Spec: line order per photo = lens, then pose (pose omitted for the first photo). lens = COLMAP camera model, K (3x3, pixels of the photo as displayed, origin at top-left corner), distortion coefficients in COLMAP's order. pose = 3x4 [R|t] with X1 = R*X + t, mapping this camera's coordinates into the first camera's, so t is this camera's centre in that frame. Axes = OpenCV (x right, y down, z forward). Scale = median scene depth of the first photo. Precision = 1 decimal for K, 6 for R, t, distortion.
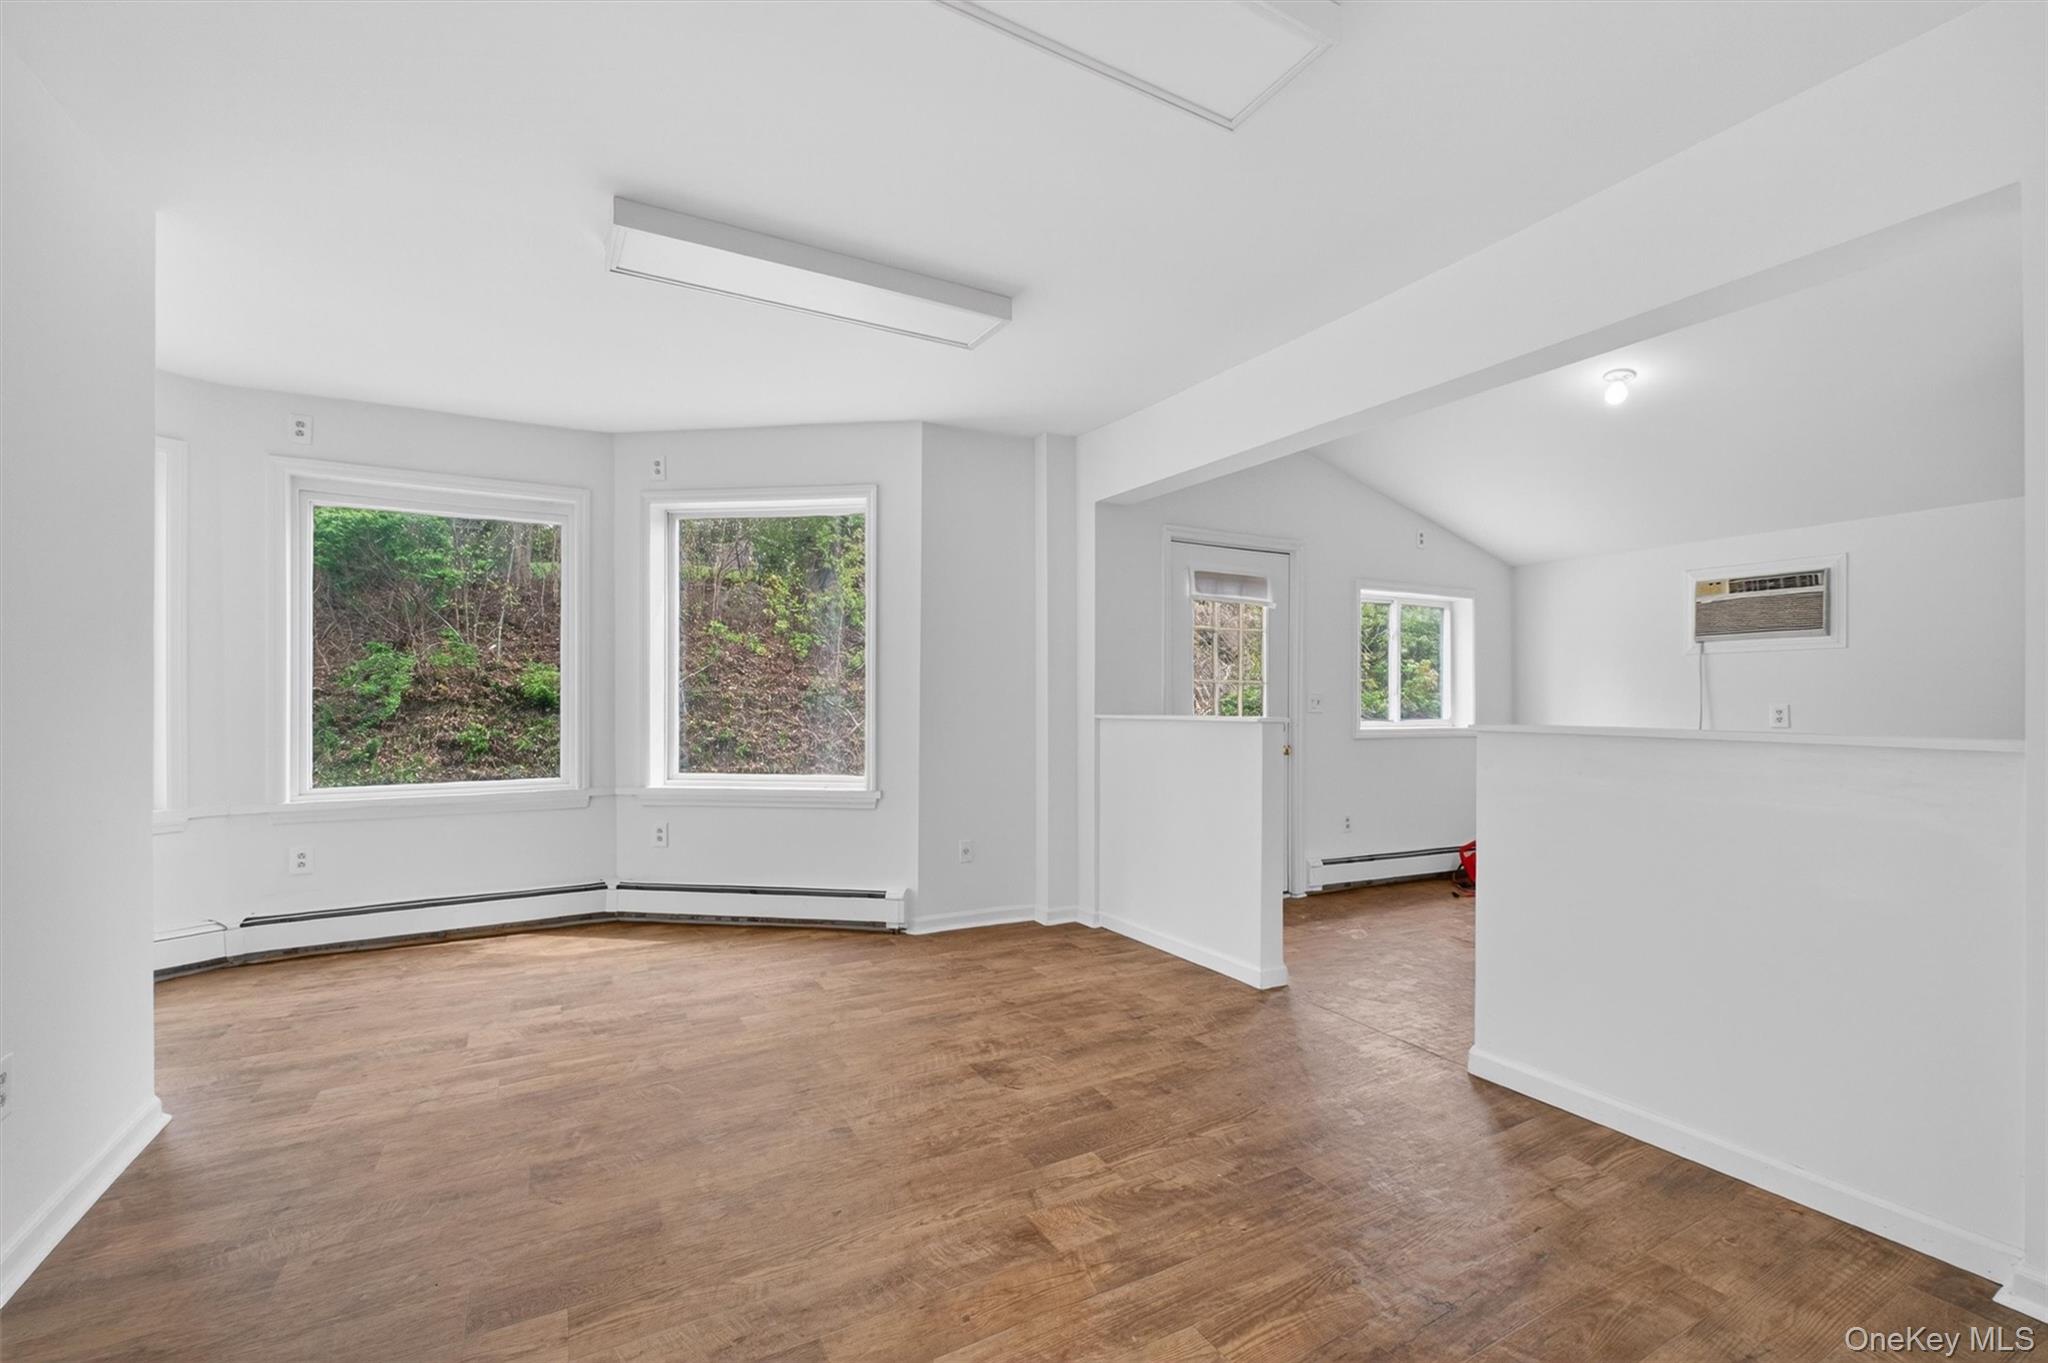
lens RADIAL K [[893.1, 0, 1024.0], [0, 893.1, 696.0], [0, 0, 1]] dist [0.001069, 0.000117]
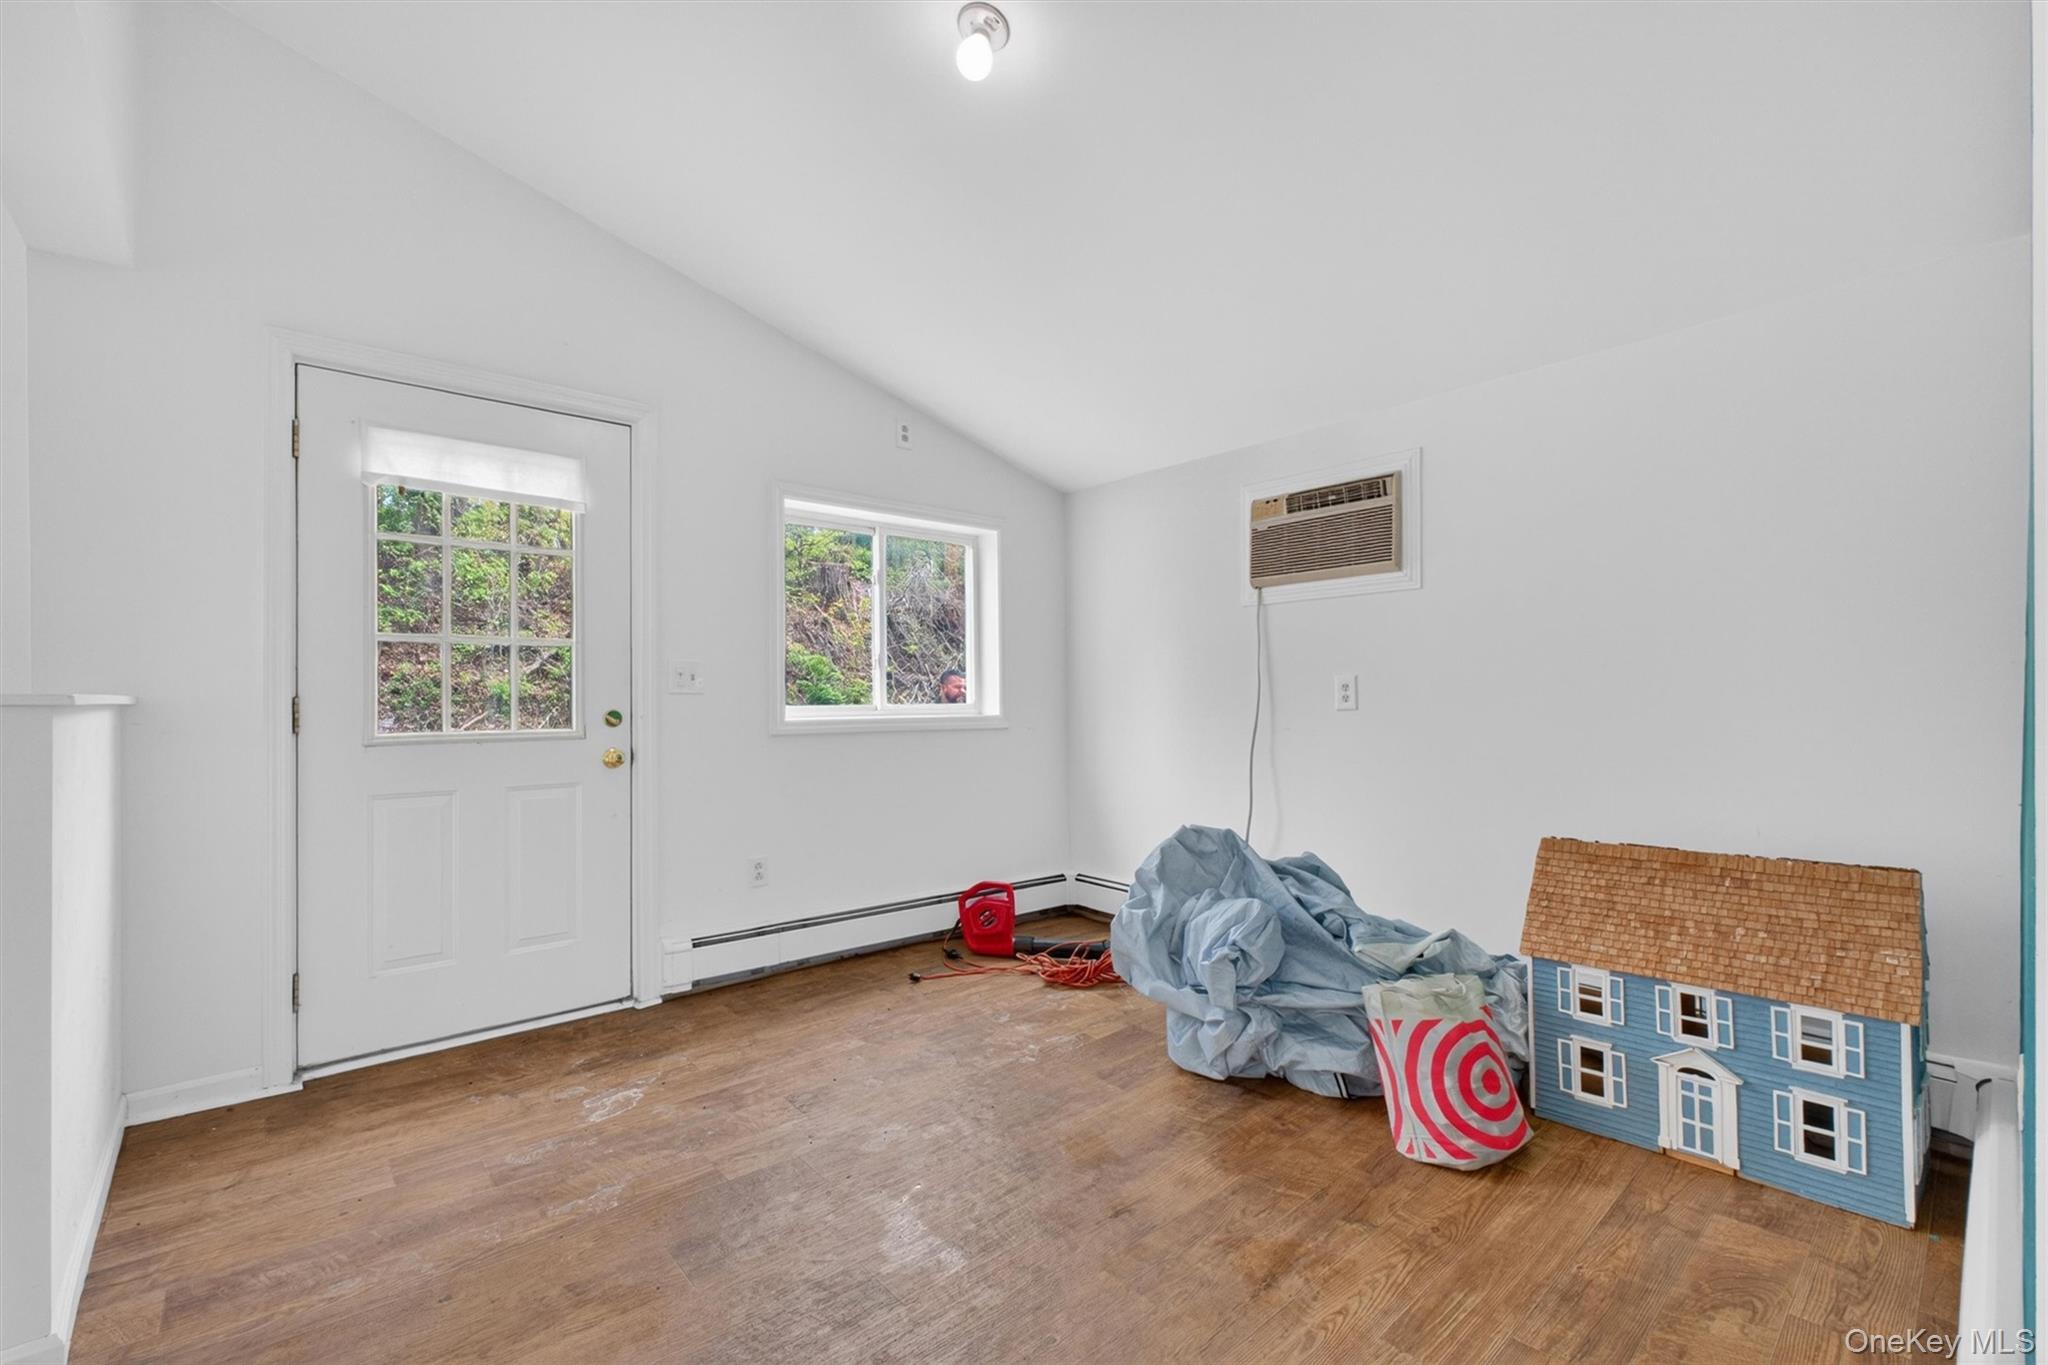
lens RADIAL K [[878.6, 0, 1030.2], [0, 878.6, 689.3], [0, 0, 1]] dist [-0.002609, -0.000608]
pose [[0.971612, -0.004654, 0.236535, 0.430525], [0.004826, 0.999988, -0.000151, 0.017878], [-0.236532, 0.001289, 0.971623, 0.386653]]
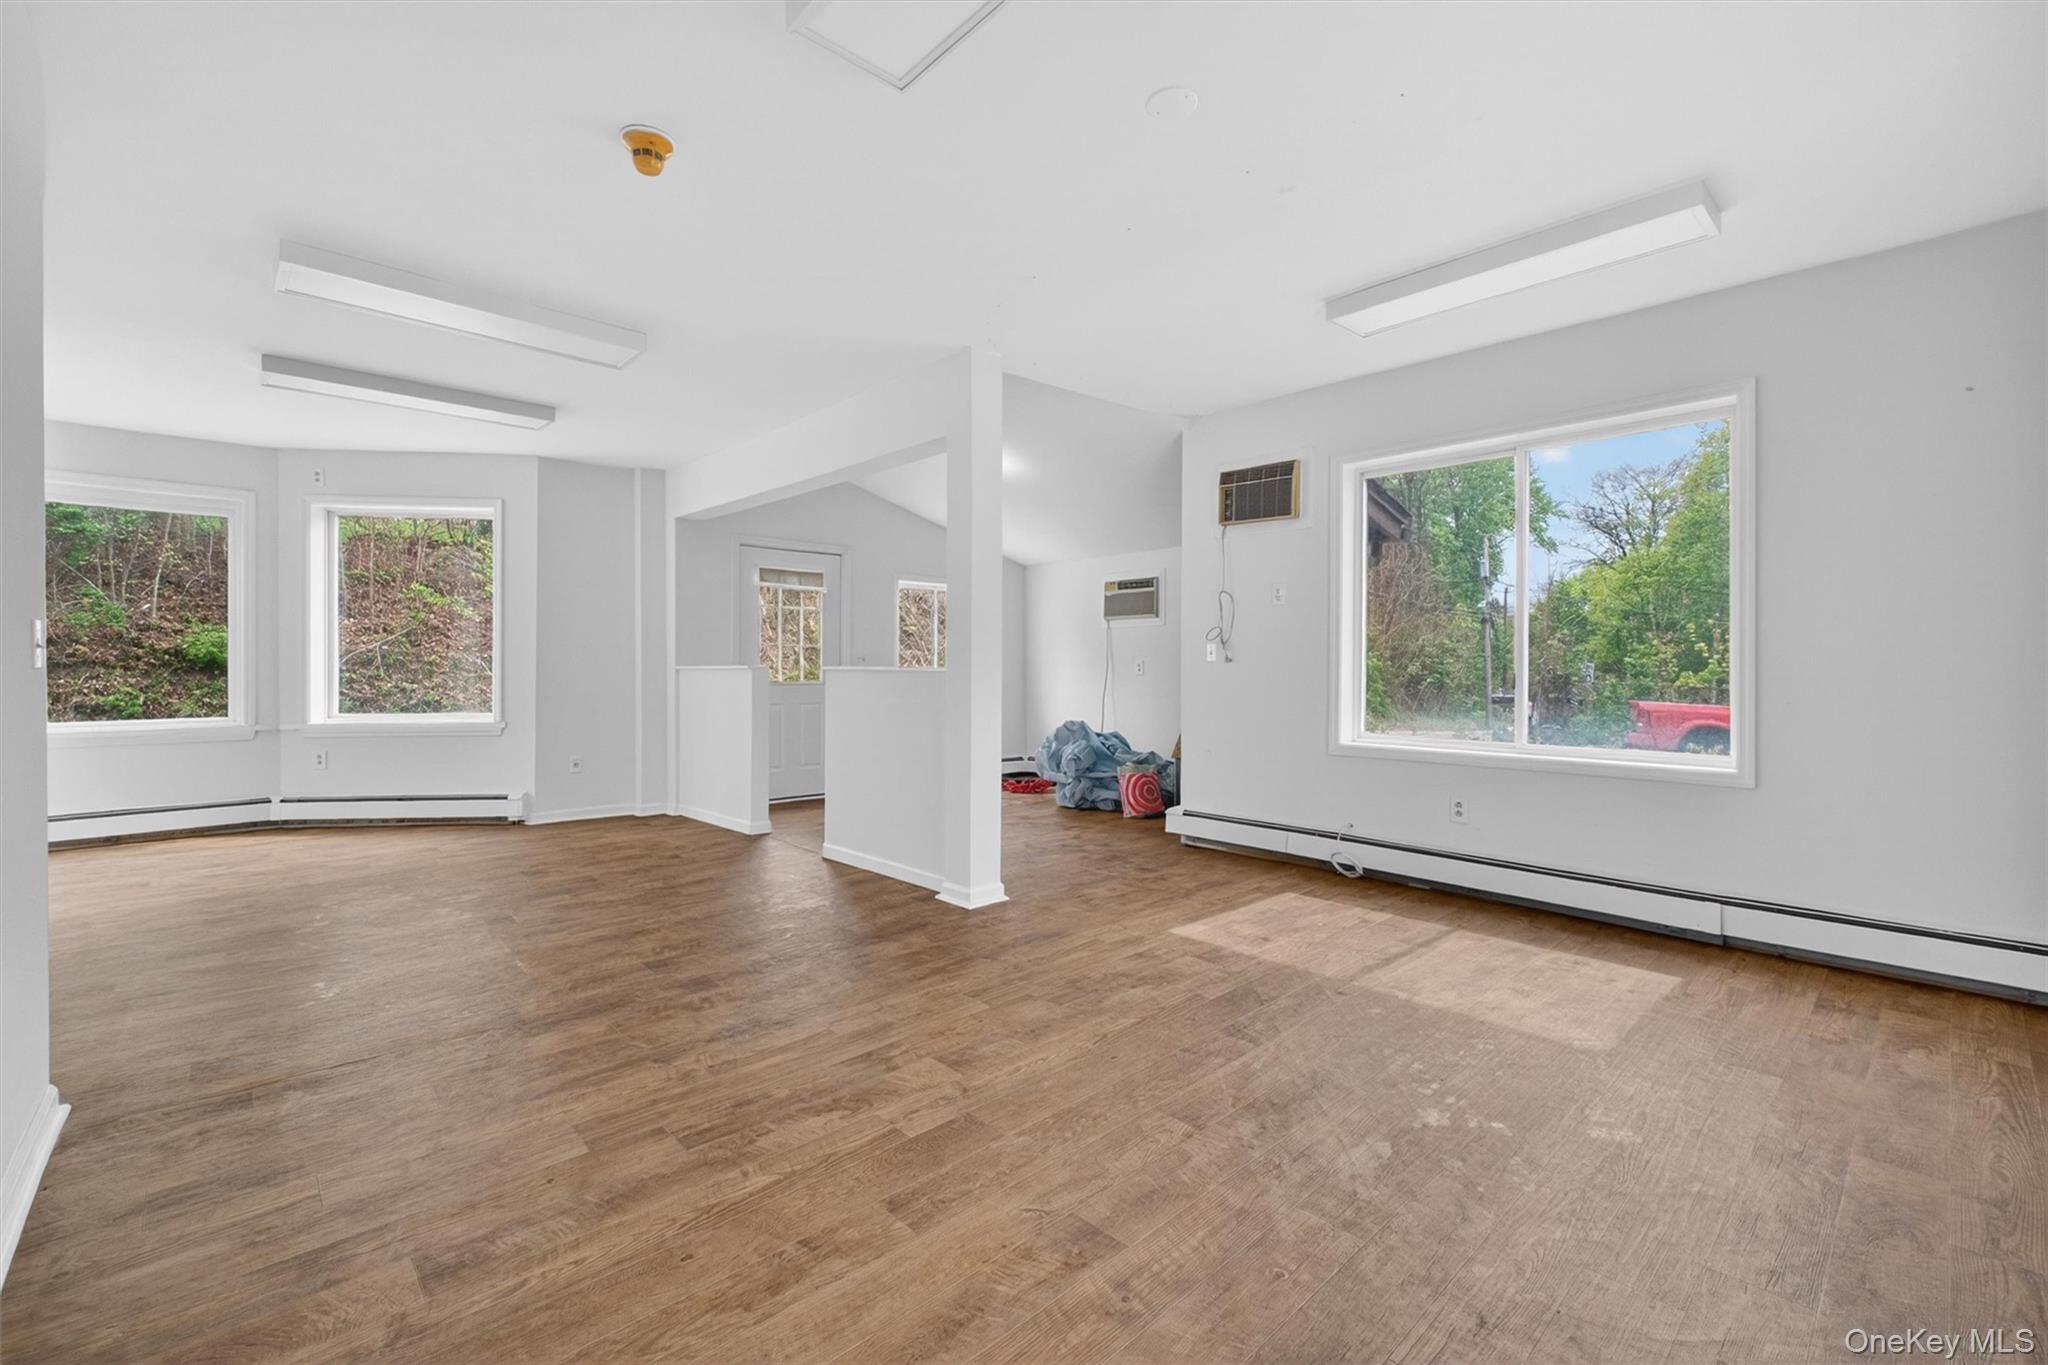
lens RADIAL K [[876.8, 0, 1021.9], [0, 876.8, 663.7], [0, 0, 1]] dist [0.000477, 0.000484]
pose [[0.968224, 0.000255, 0.250085, 0.235768], [-0.000727, 0.999998, 0.001794, 0.011542], [-0.250084, -0.001919, 0.968222, -0.441205]]
